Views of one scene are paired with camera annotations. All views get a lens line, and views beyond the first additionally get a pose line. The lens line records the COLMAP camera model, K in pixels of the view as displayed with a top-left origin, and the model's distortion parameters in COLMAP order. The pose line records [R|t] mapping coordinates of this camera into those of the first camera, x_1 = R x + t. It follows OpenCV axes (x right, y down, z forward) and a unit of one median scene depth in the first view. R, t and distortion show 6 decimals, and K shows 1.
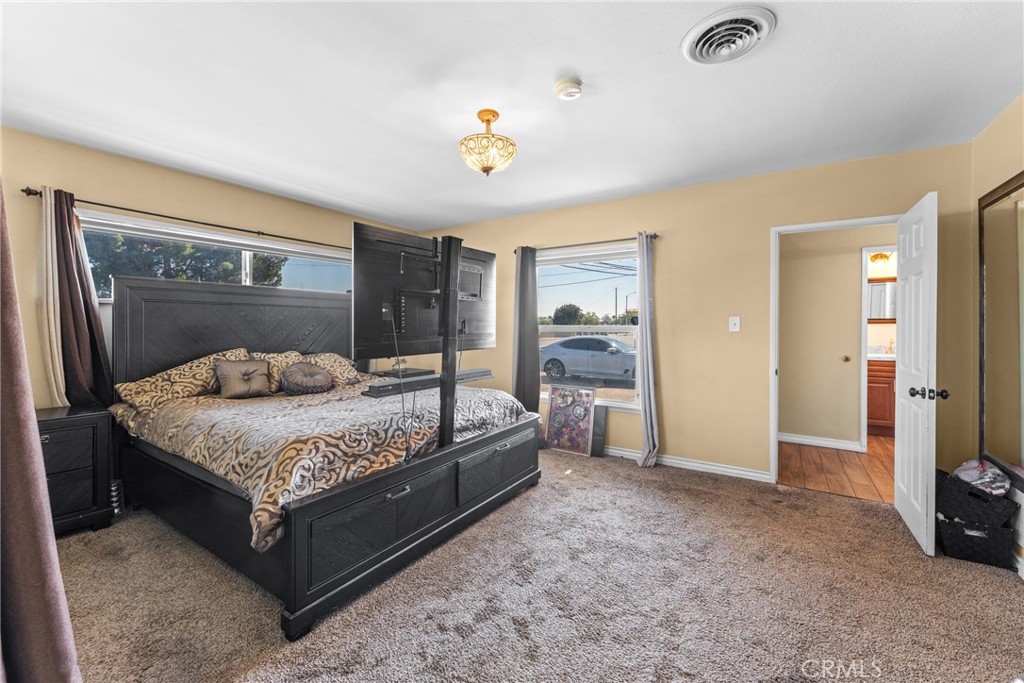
lens RADIAL K [[411.6, 0, 513.5], [0, 411.6, 331.2], [0, 0, 1]] dist [-0.000281, -0.000153]
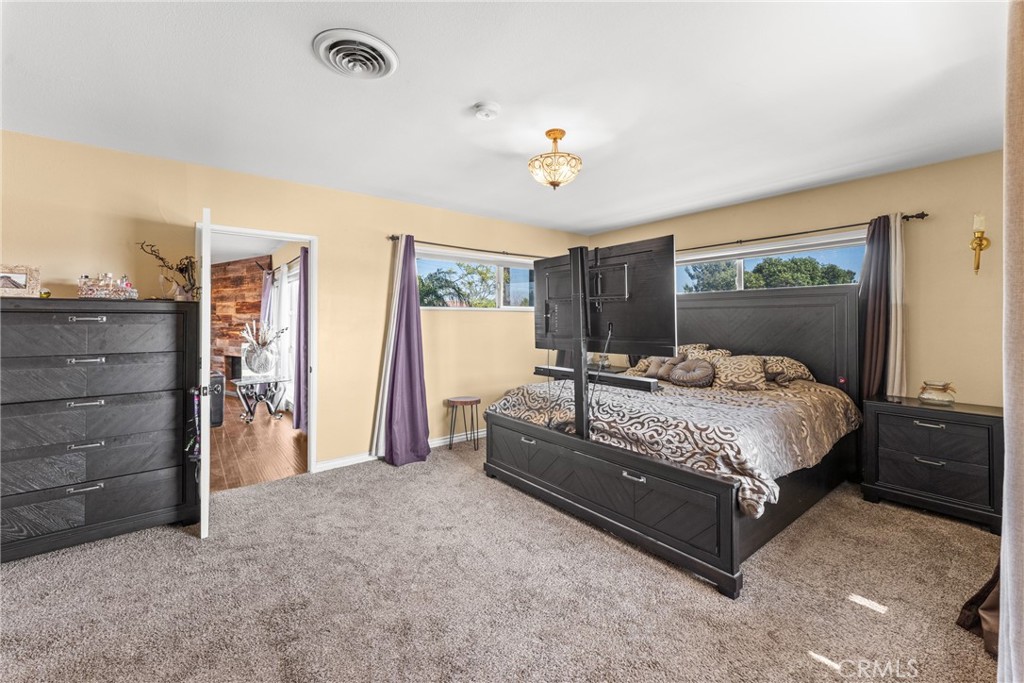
lens RADIAL K [[402.1, 0, 511.7], [0, 402.1, 318.8], [0, 0, 1]] dist [-0.000952, -0.000134]
pose [[-0.305368, -0.009464, -0.952187, 0.893332], [-0.011757, 0.999912, -0.006168, -0.026341], [0.952162, 0.009312, -0.305452, 1.109088]]
